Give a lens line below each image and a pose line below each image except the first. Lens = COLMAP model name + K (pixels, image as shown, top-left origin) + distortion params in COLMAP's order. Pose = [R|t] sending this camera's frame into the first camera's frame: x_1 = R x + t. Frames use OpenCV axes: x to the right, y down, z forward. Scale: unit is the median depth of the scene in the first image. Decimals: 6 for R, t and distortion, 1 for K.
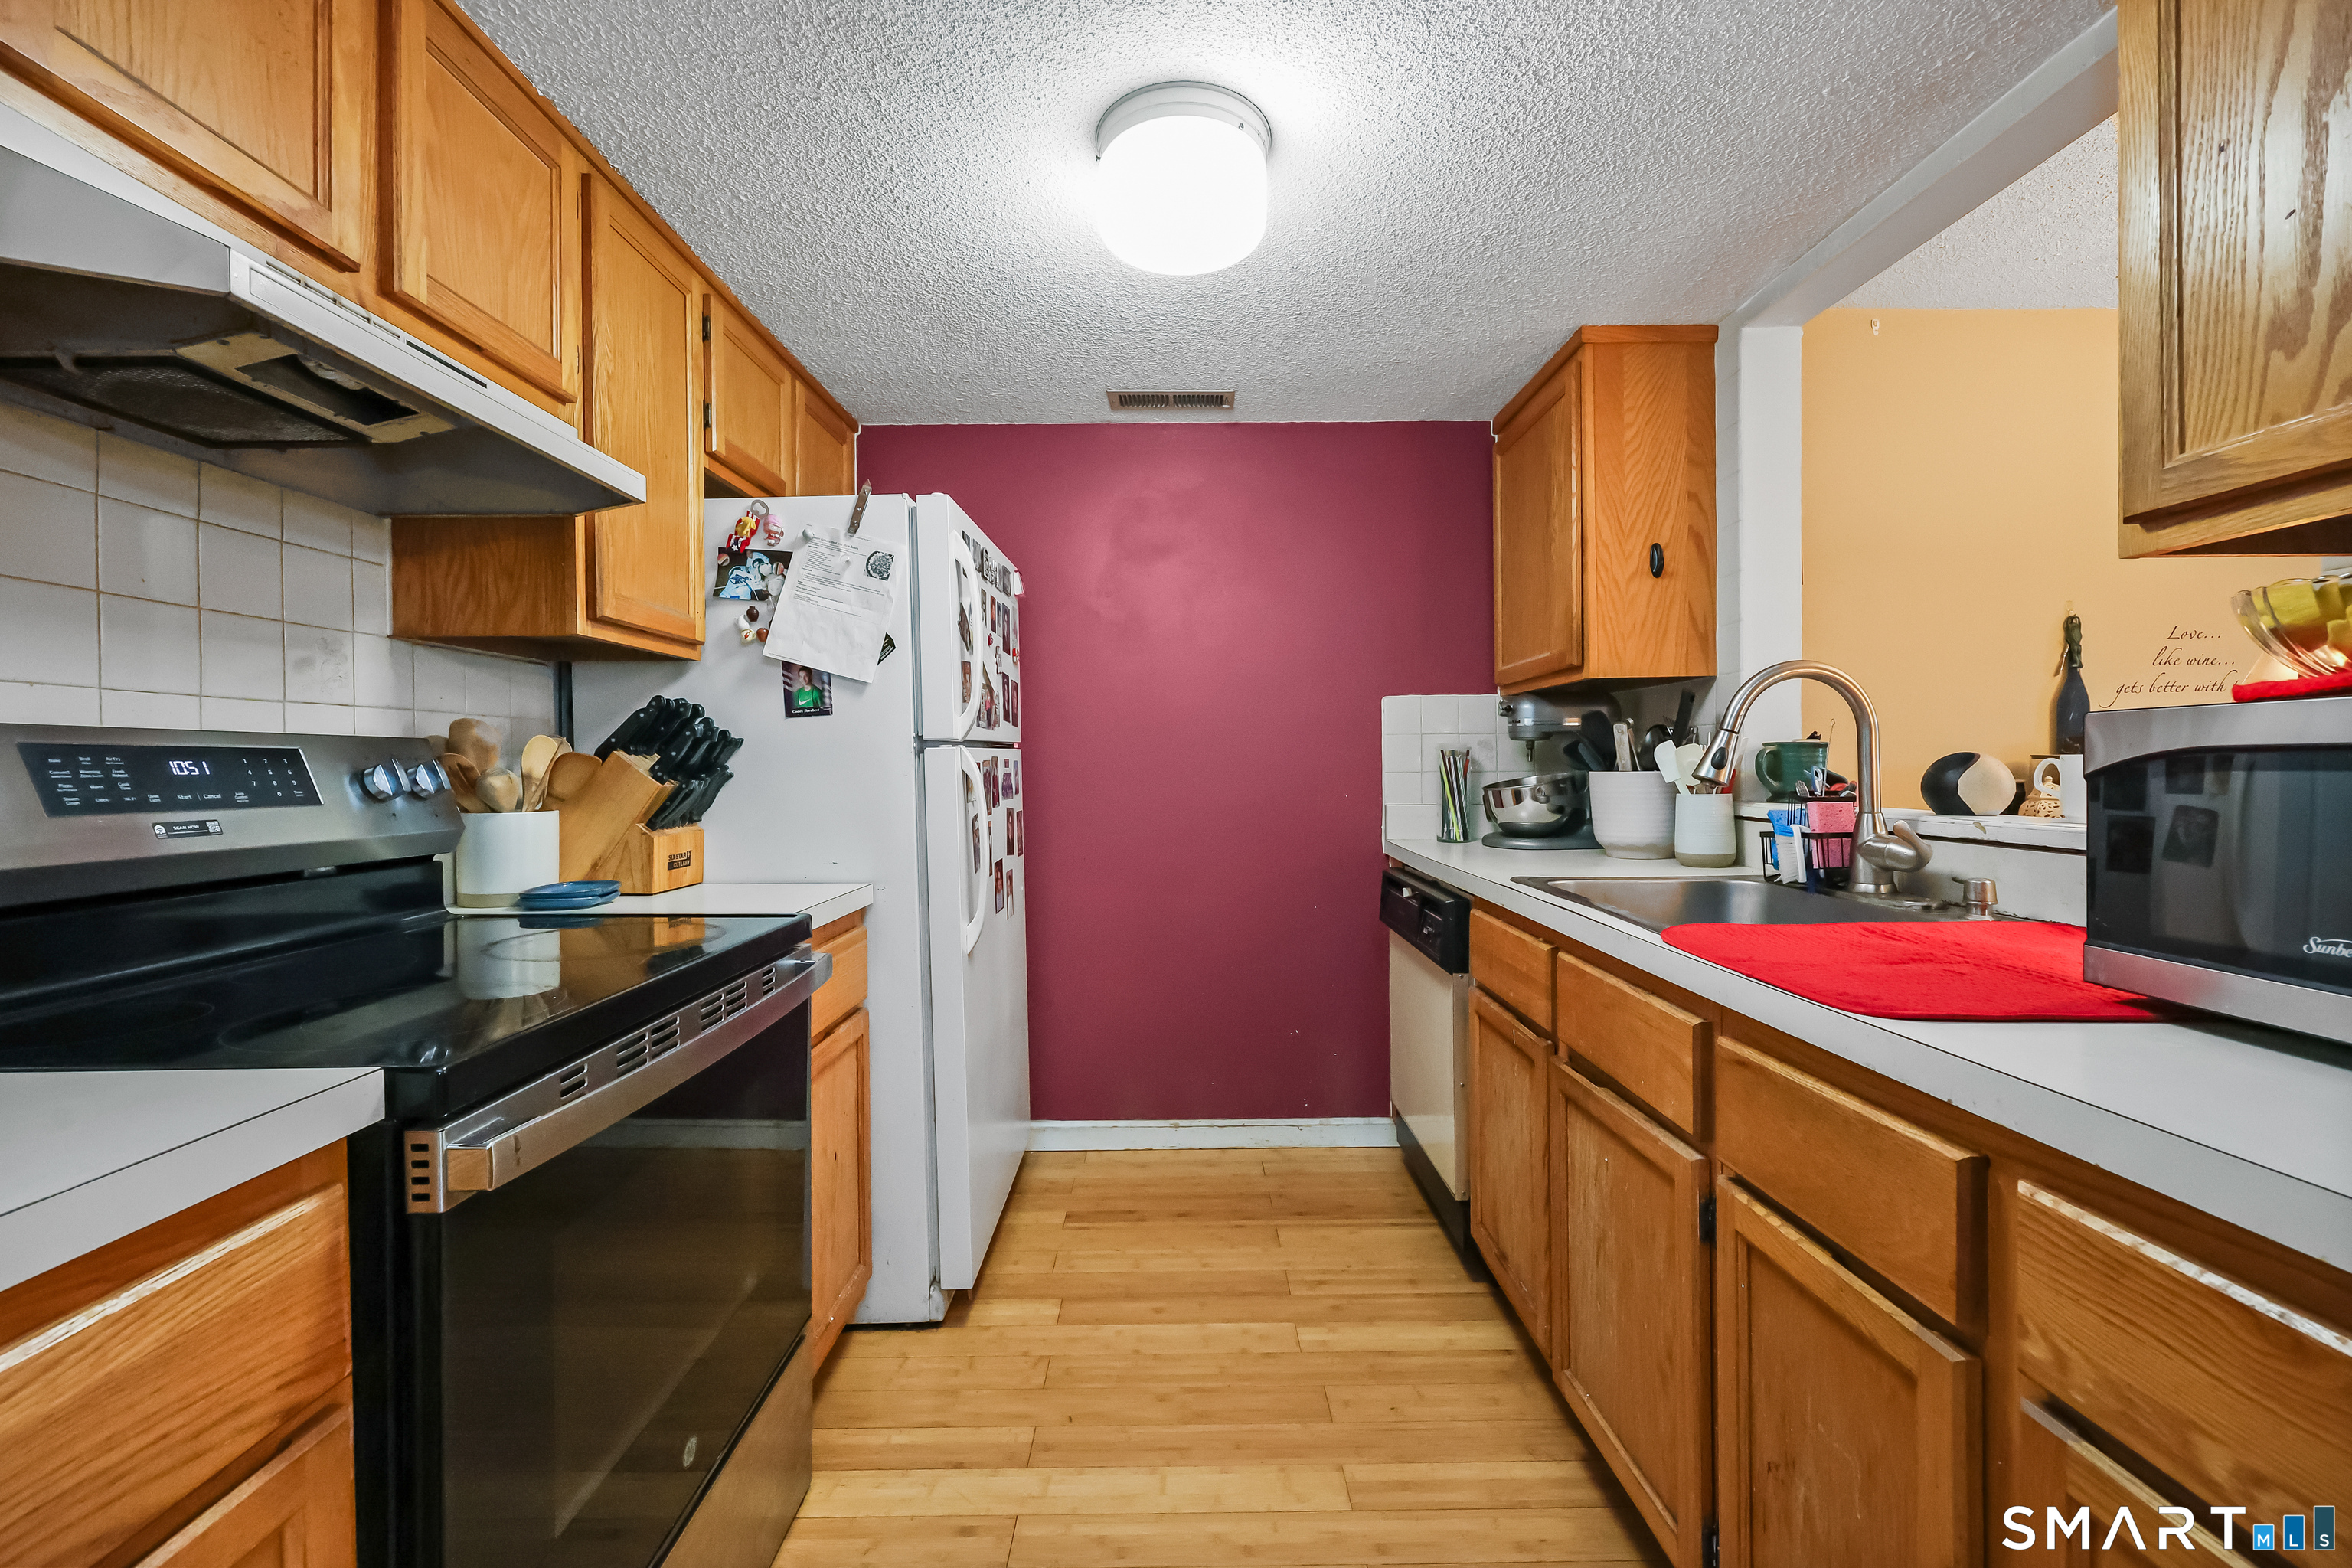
lens RADIAL K [[960.2, 0, 1172.7], [0, 960.2, 762.2], [0, 0, 1]] dist [0.001071, 0.000280]
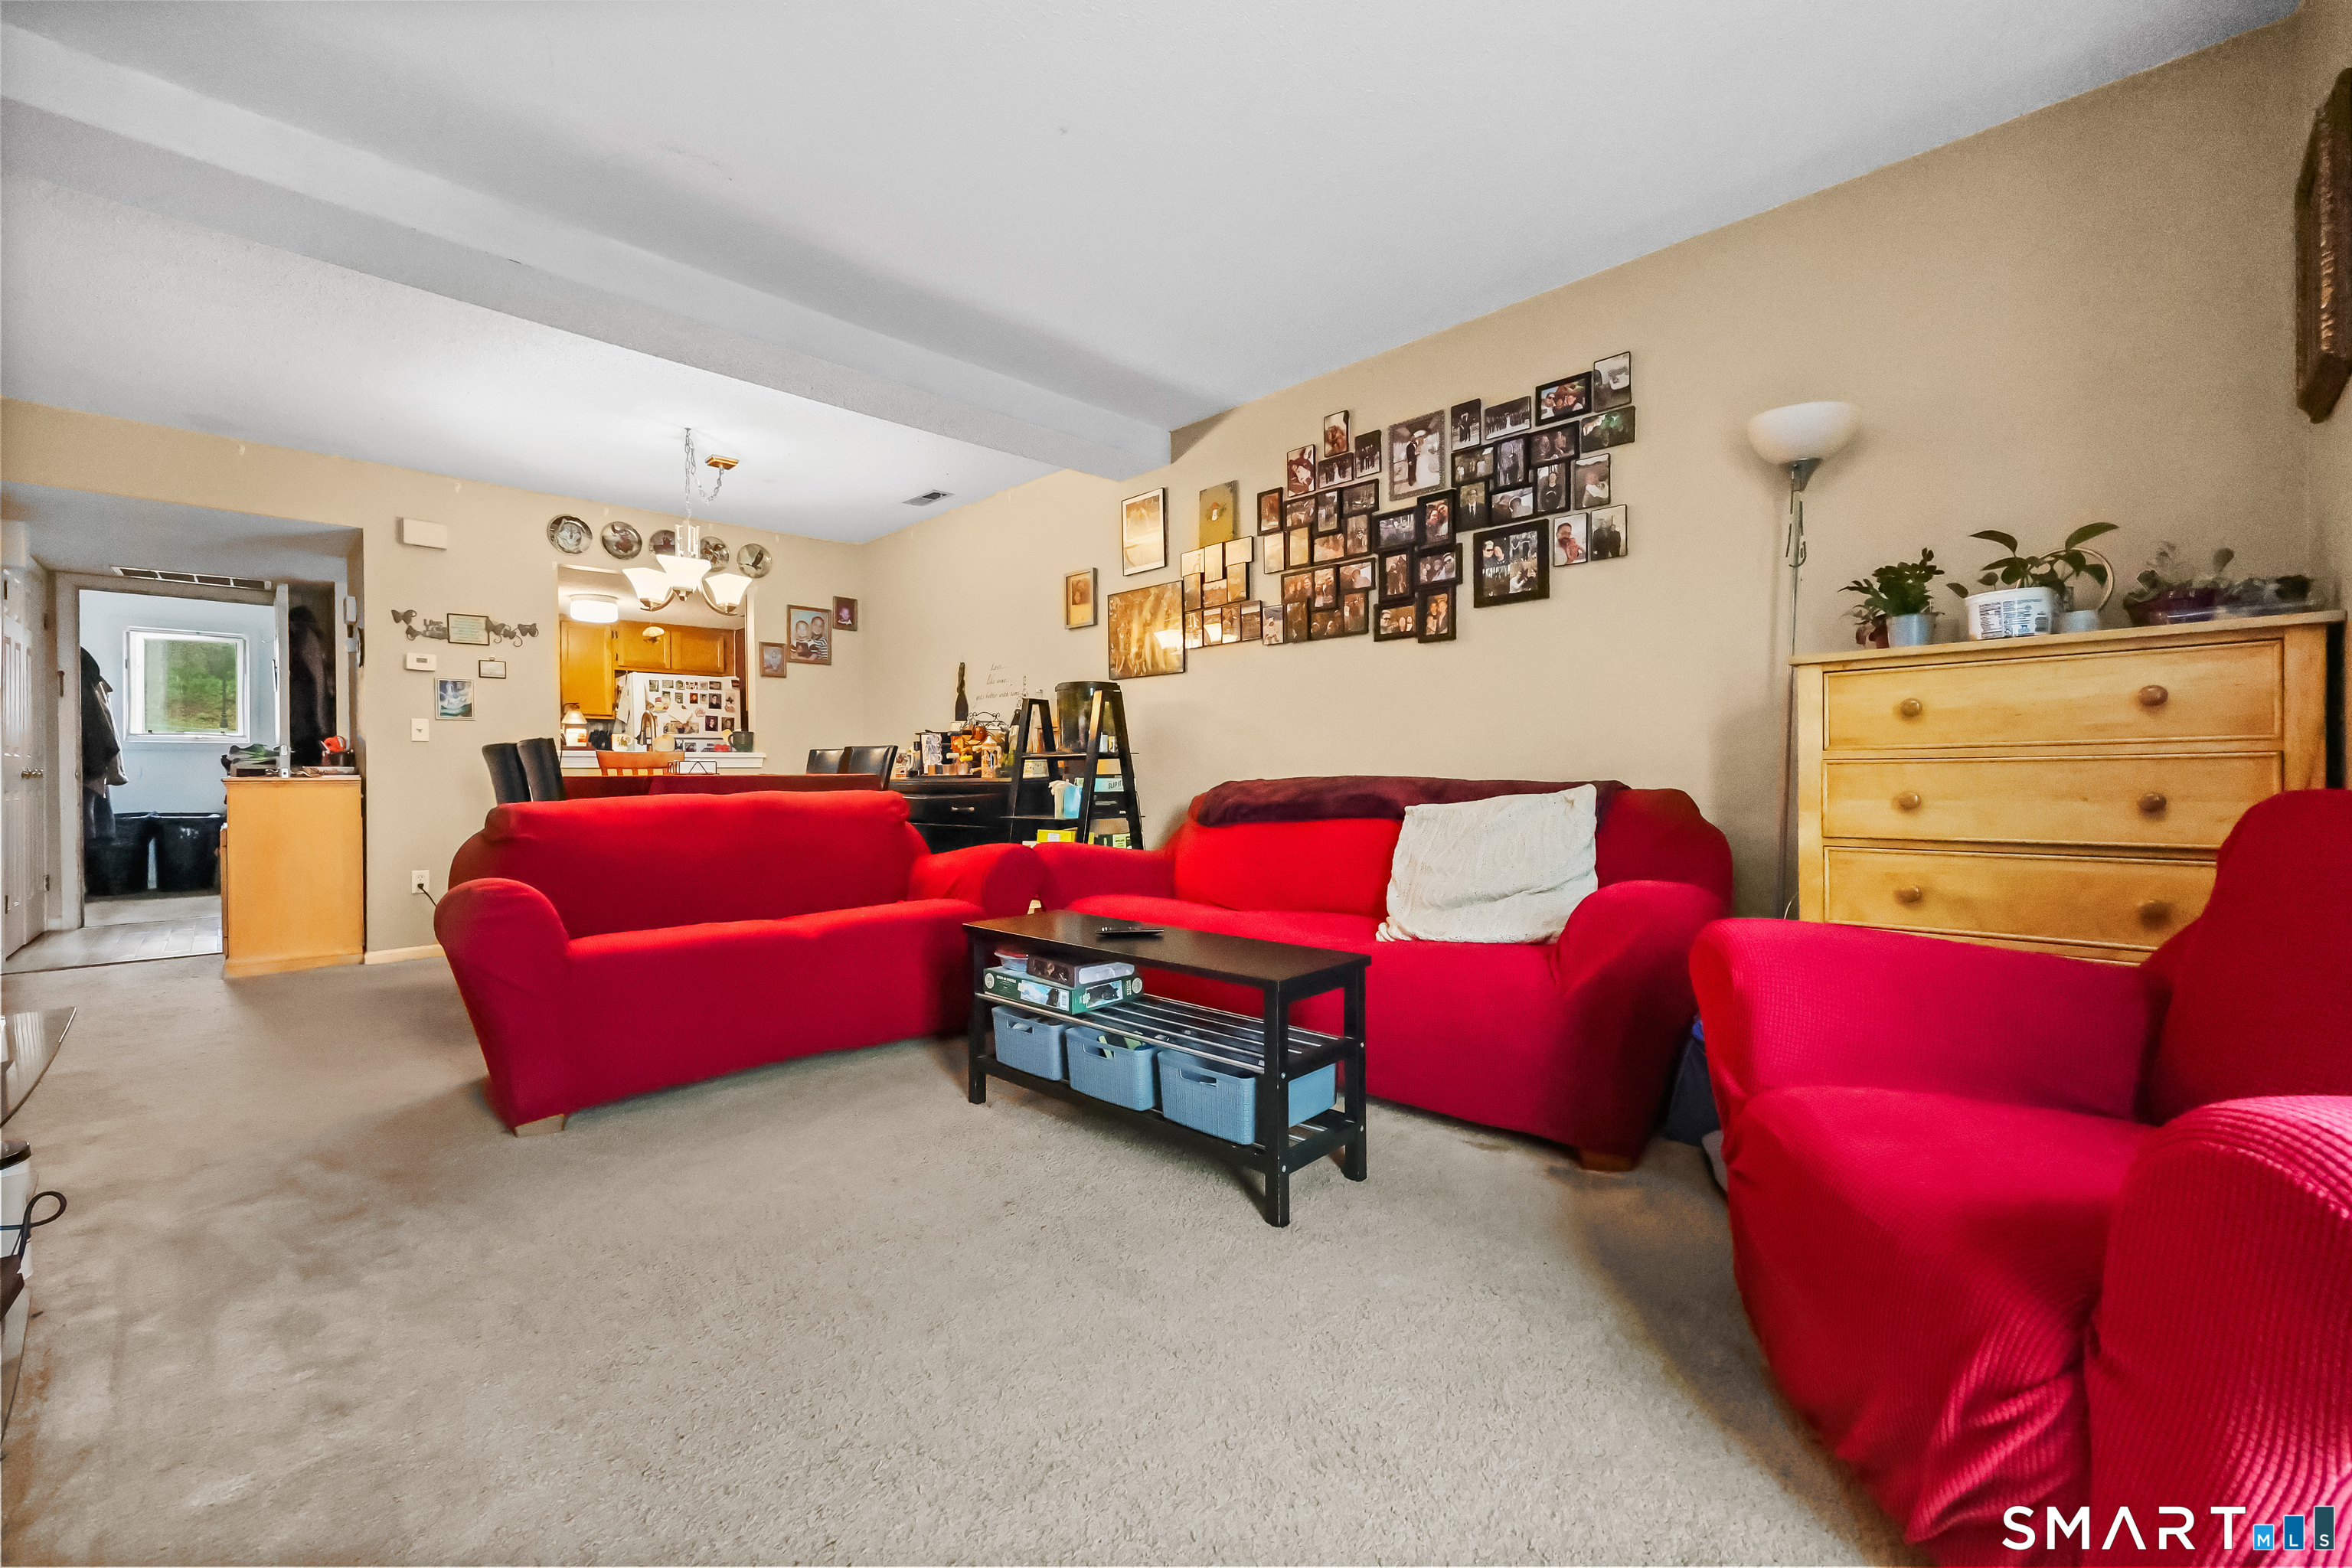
lens RADIAL K [[952.7, 0, 1176.0], [0, 952.7, 784.0], [0, 0, 1]] dist [0.001273, -0.000021]
pose [[0.699595, 0.012578, -0.714428, 4.269042], [0.000579, 0.999835, 0.018170, 0.101065], [0.714539, -0.013126, 0.699473, -0.112513]]
